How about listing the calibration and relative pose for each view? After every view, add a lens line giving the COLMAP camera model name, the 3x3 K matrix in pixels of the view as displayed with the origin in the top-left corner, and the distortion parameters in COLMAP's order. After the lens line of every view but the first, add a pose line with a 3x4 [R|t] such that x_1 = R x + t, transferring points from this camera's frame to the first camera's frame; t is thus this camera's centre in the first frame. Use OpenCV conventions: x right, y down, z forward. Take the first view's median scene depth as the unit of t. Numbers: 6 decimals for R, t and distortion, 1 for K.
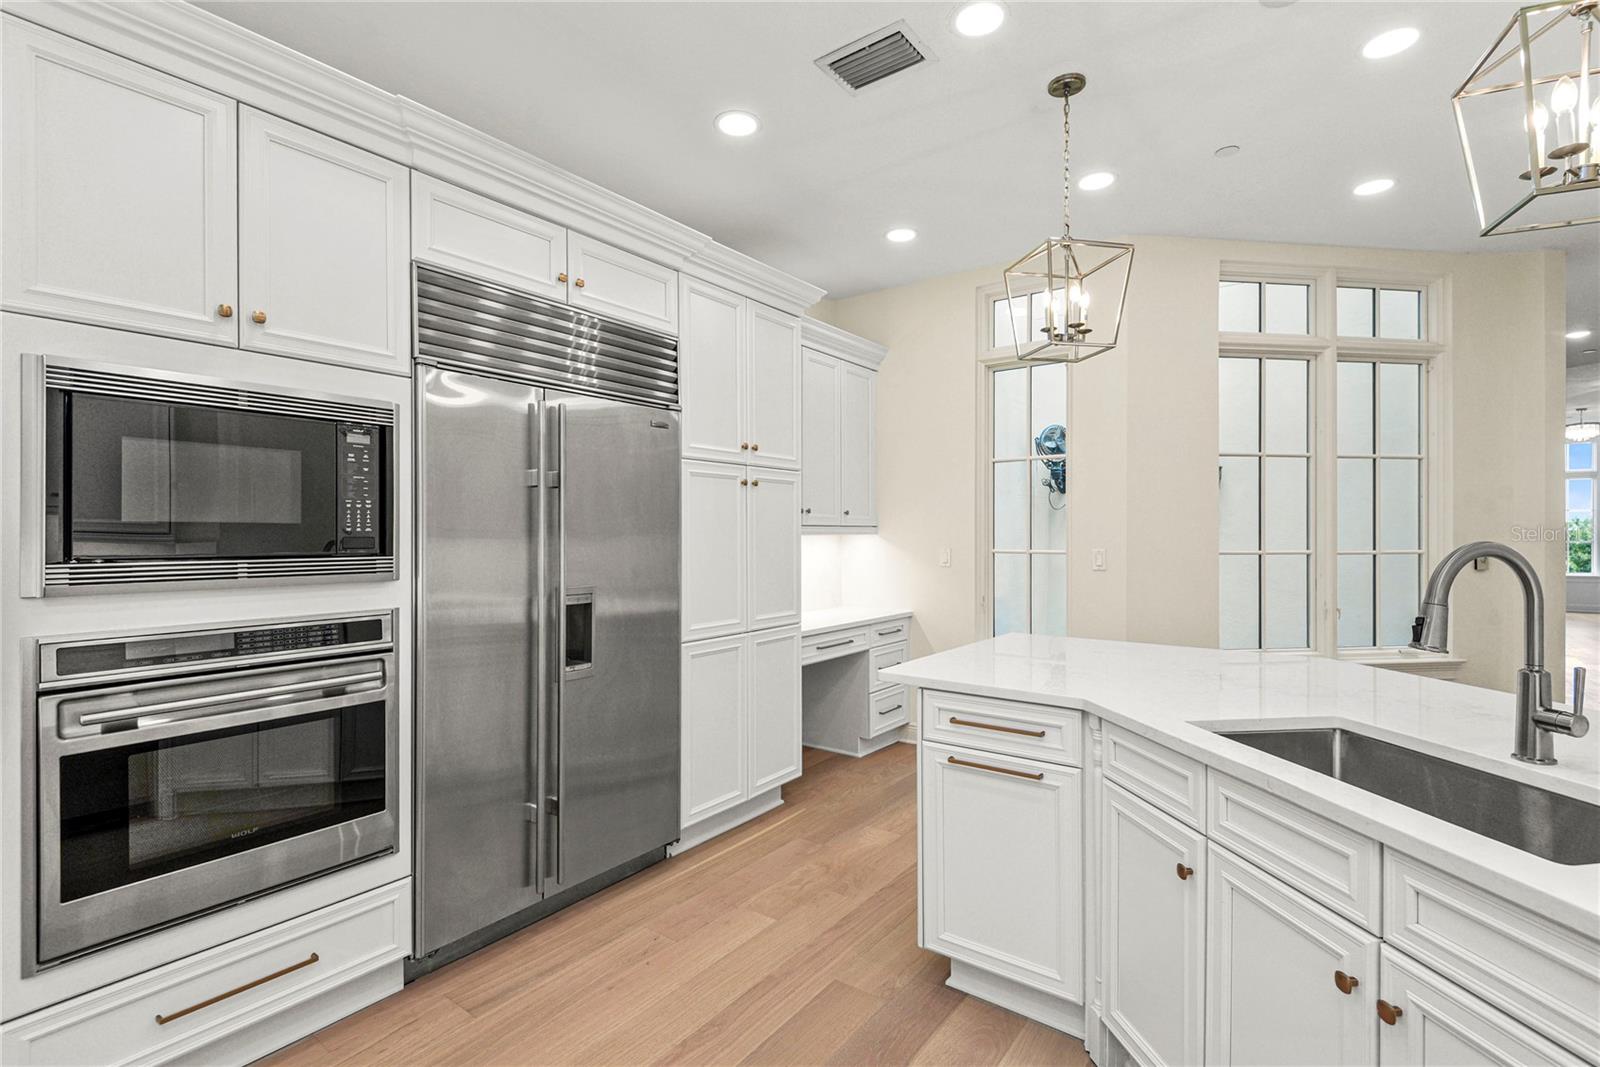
lens RADIAL K [[750.3, 0, 796.8], [0, 750.3, 531.1], [0, 0, 1]] dist [0.024157, -0.000447]
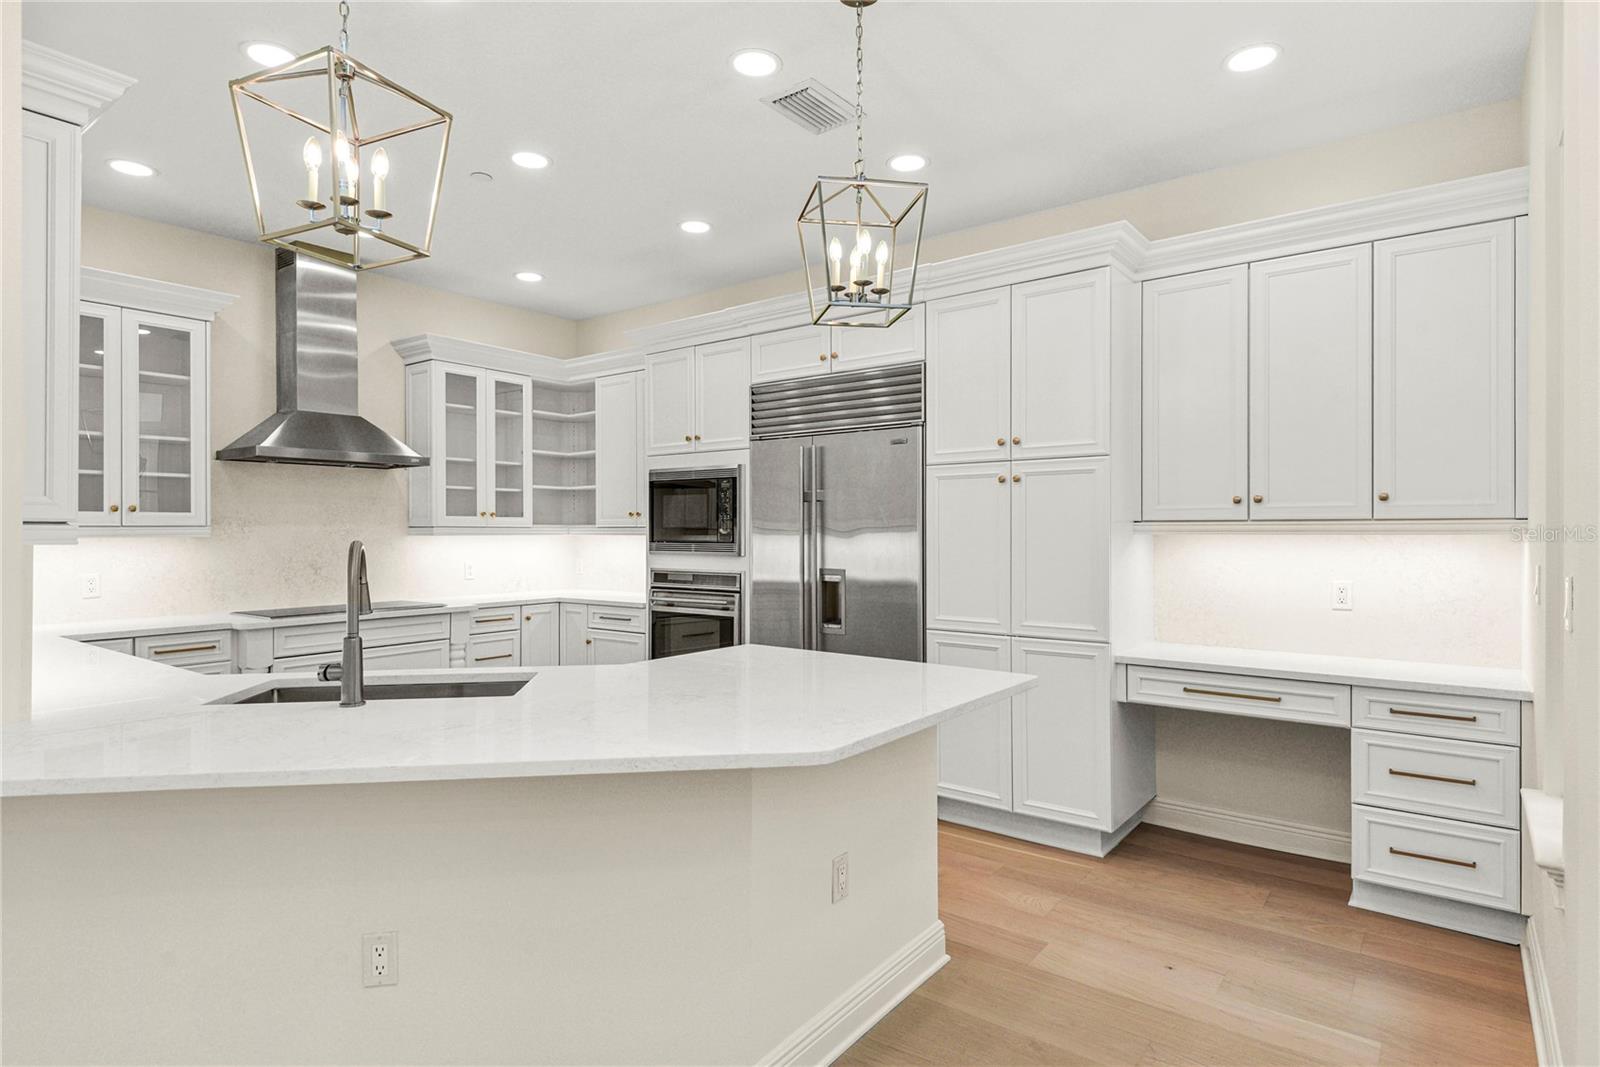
lens RADIAL K [[859.9, 0, 797.6], [0, 859.9, 528.8], [0, 0, 1]] dist [0.043320, -0.026409]
pose [[-0.028665, -0.003388, -0.999583, 1.348613], [0.003435, 0.999988, -0.003488, 0.002305], [0.999583, -0.003533, -0.028653, 0.986329]]
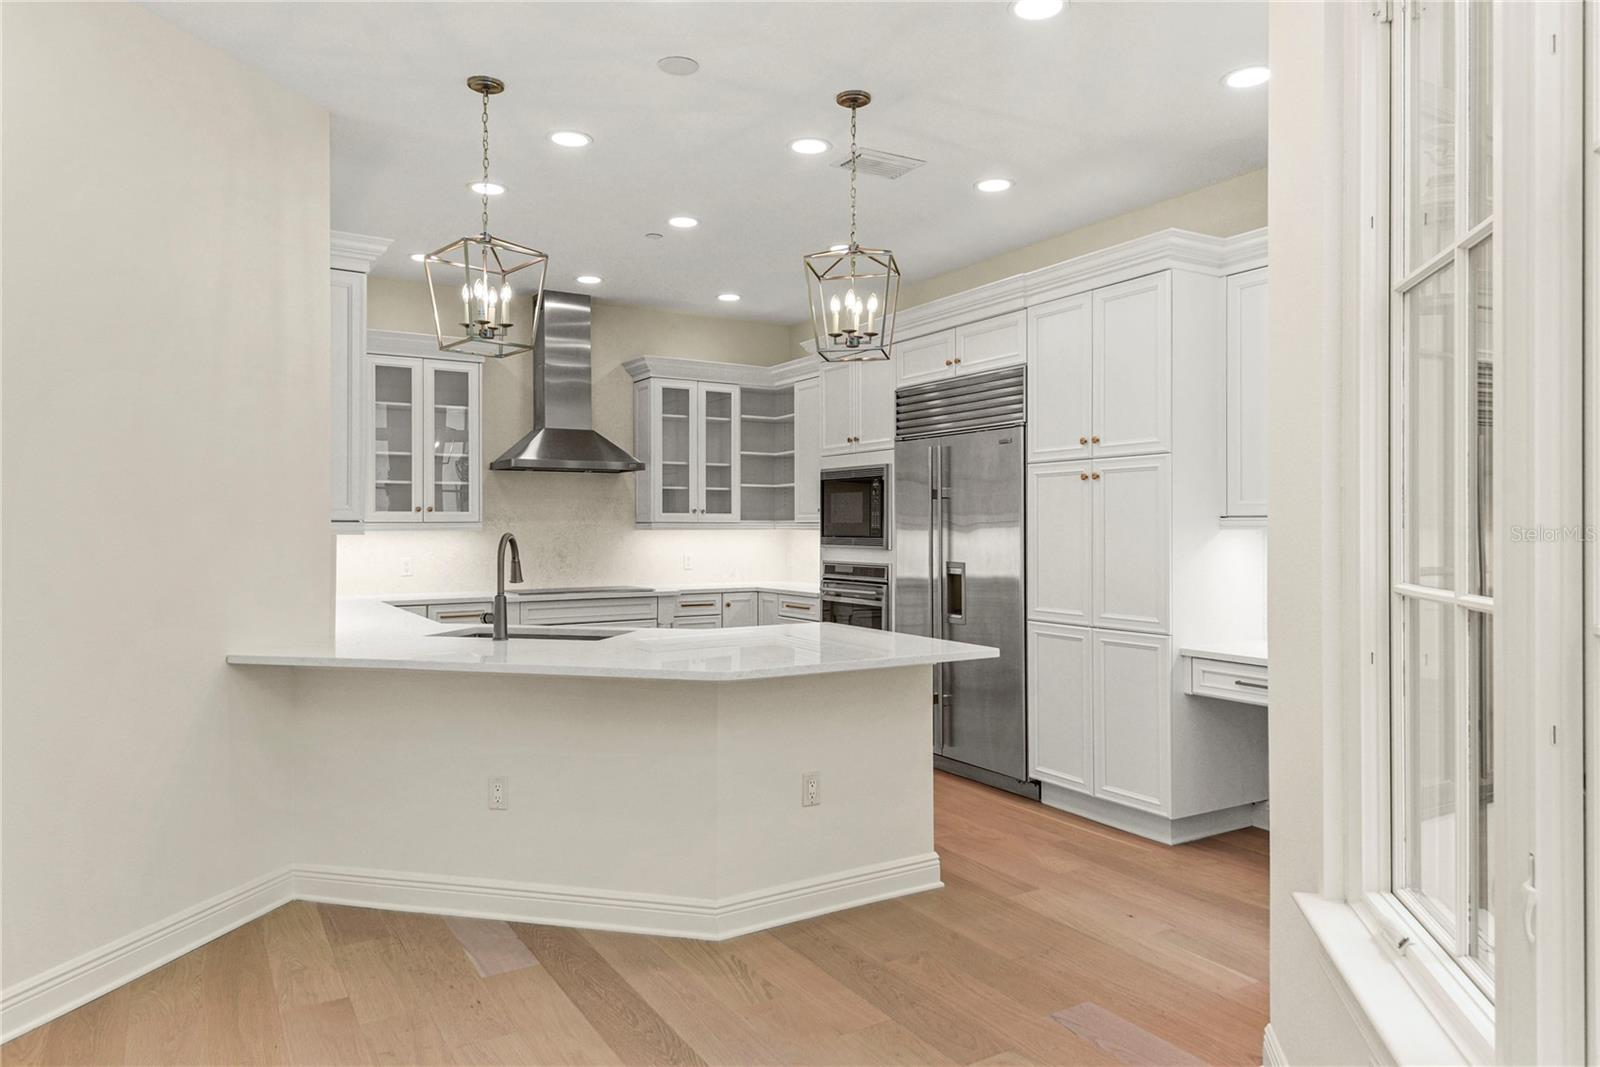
lens RADIAL K [[1035.8, 0, 794.1], [0, 1035.8, 519.9], [0, 0, 1]] dist [0.045760, -0.008957]
pose [[-0.397307, -0.006088, -0.917665, 1.758246], [0.002598, 0.999967, -0.007759, 0.003480], [0.917682, -0.005466, -0.397278, 1.539184]]
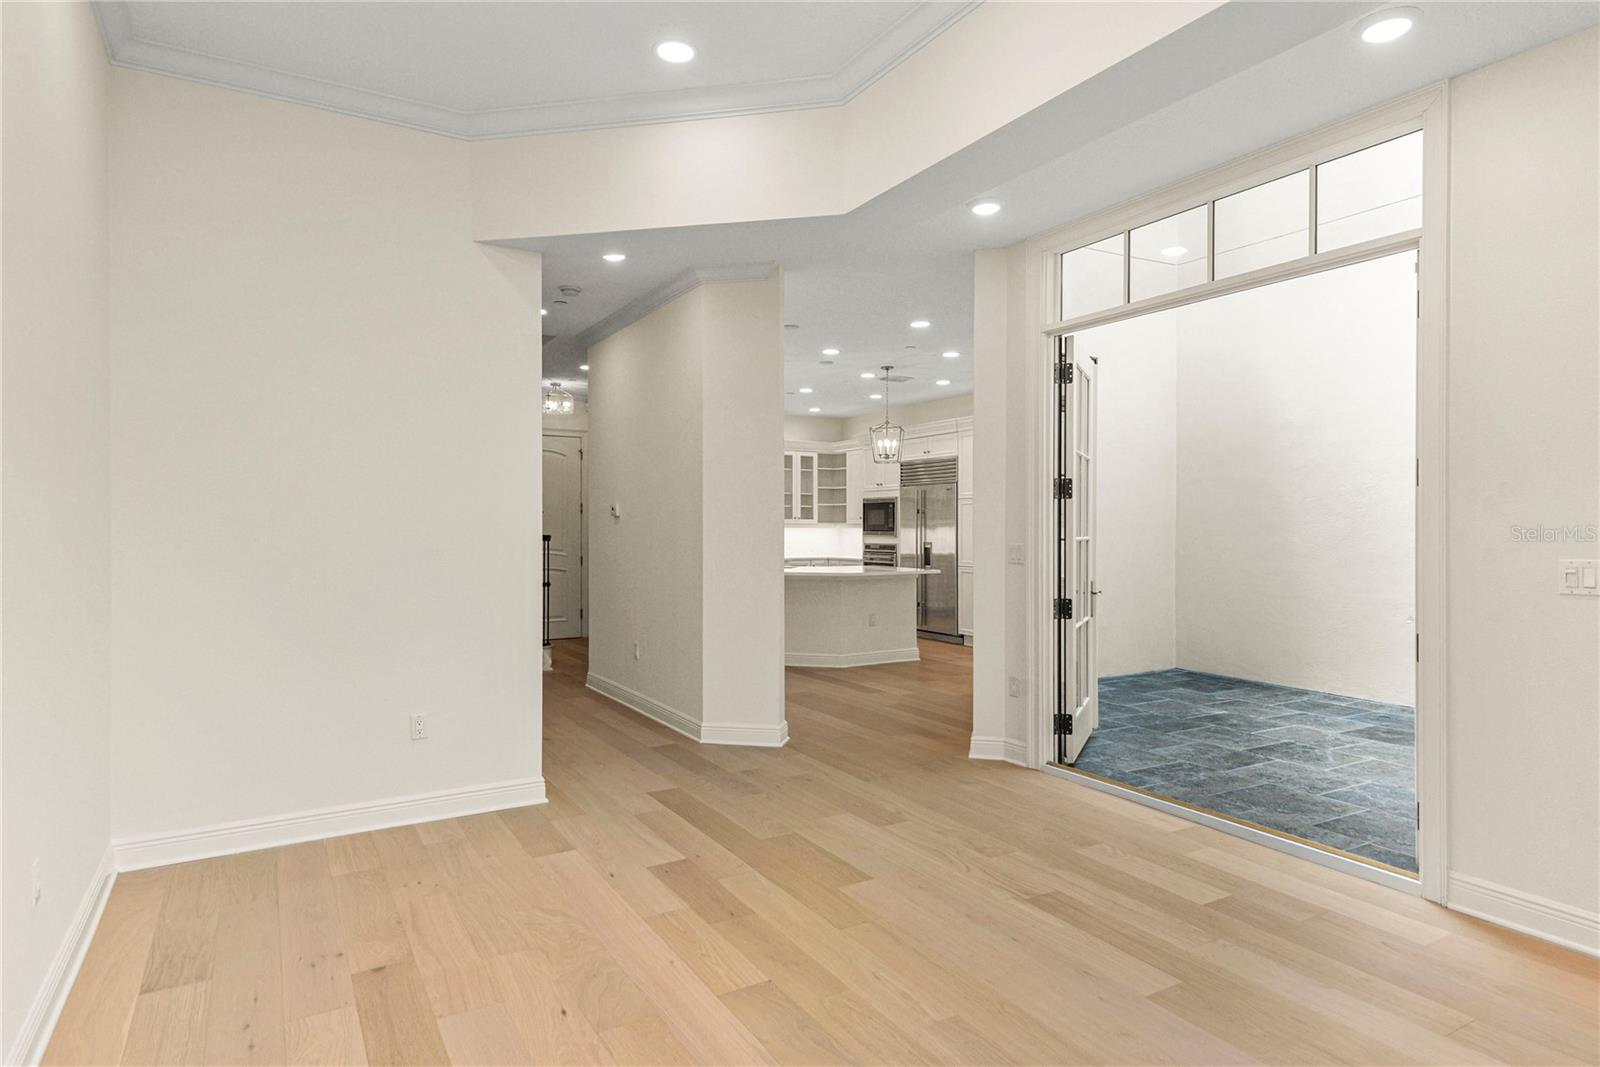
lens RADIAL K [[921.1, 0, 780.6], [0, 921.1, 507.3], [0, 0, 1]] dist [0.021201, -0.002363]
pose [[-0.415923, -0.021852, -0.909137, 3.757634], [-0.001276, 0.999724, -0.023446, 0.014666], [0.909399, -0.008592, -0.415837, 2.130792]]
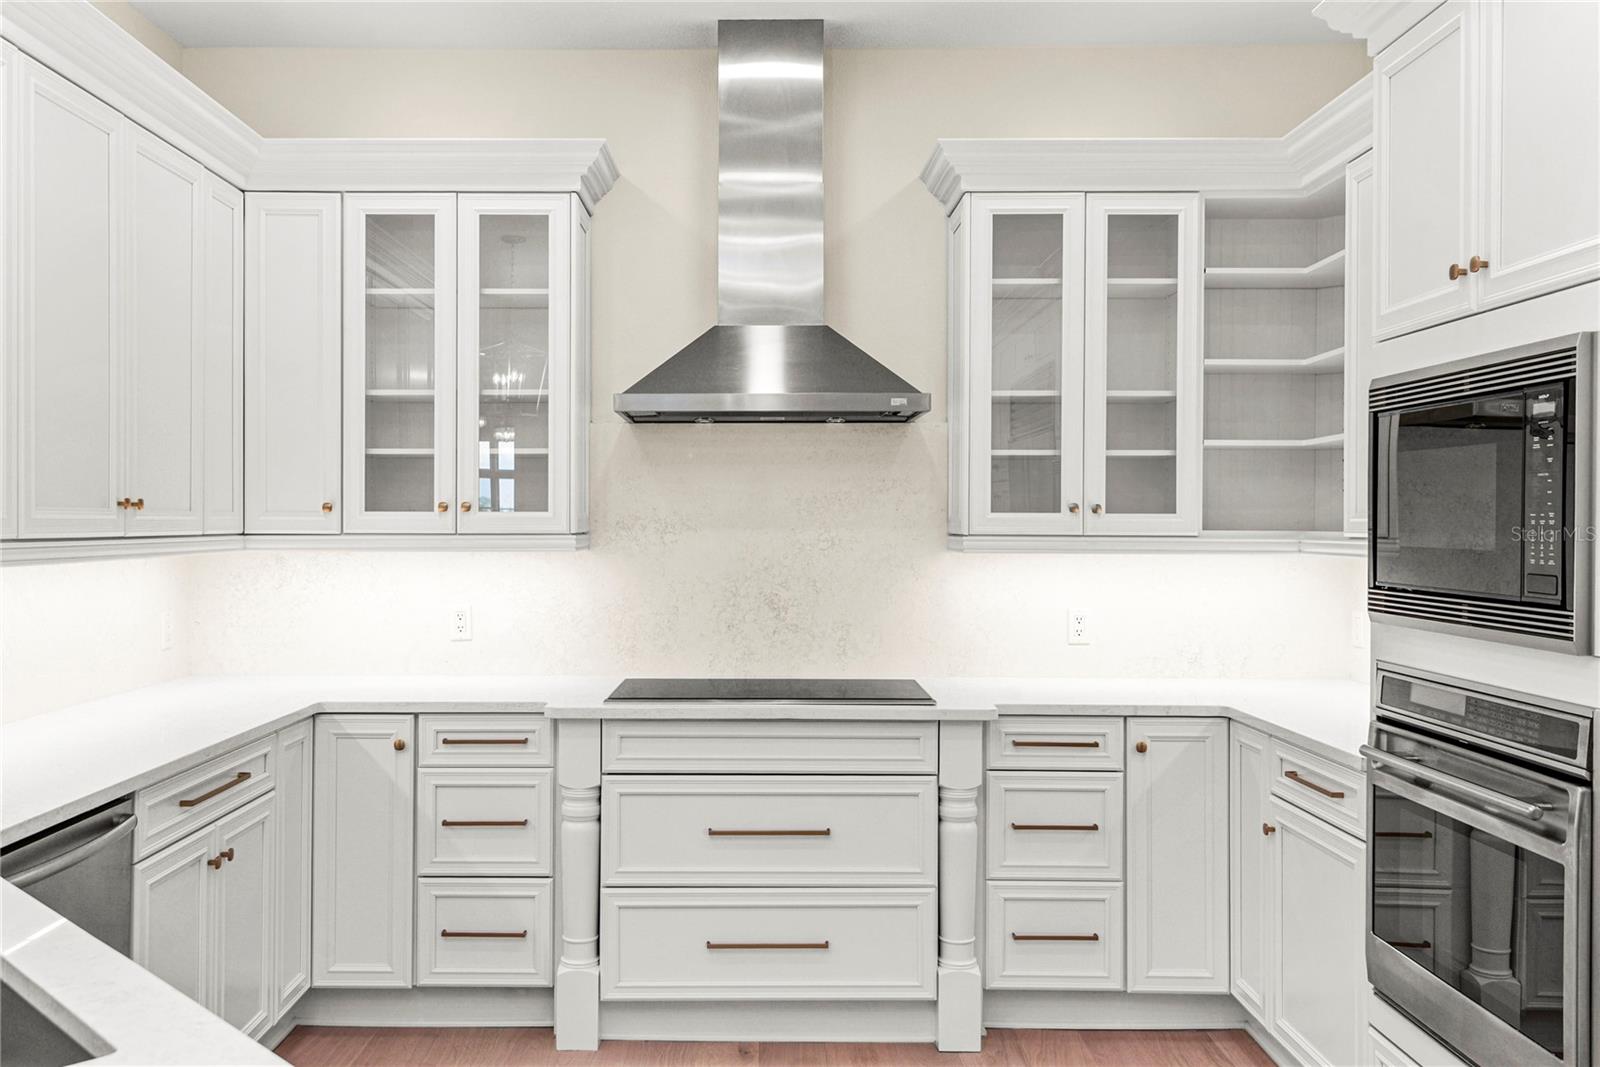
lens RADIAL K [[1322.5, 0, 747.7], [0, 1322.5, 529.9], [0, 0, 1]] dist [0.013482, 0.002143]
pose [[-0.815753, -0.000474, -0.578400, 0.421459], [-0.002801, 0.999991, 0.003131, -0.022671], [0.578393, 0.004174, -0.815748, 1.167122]]
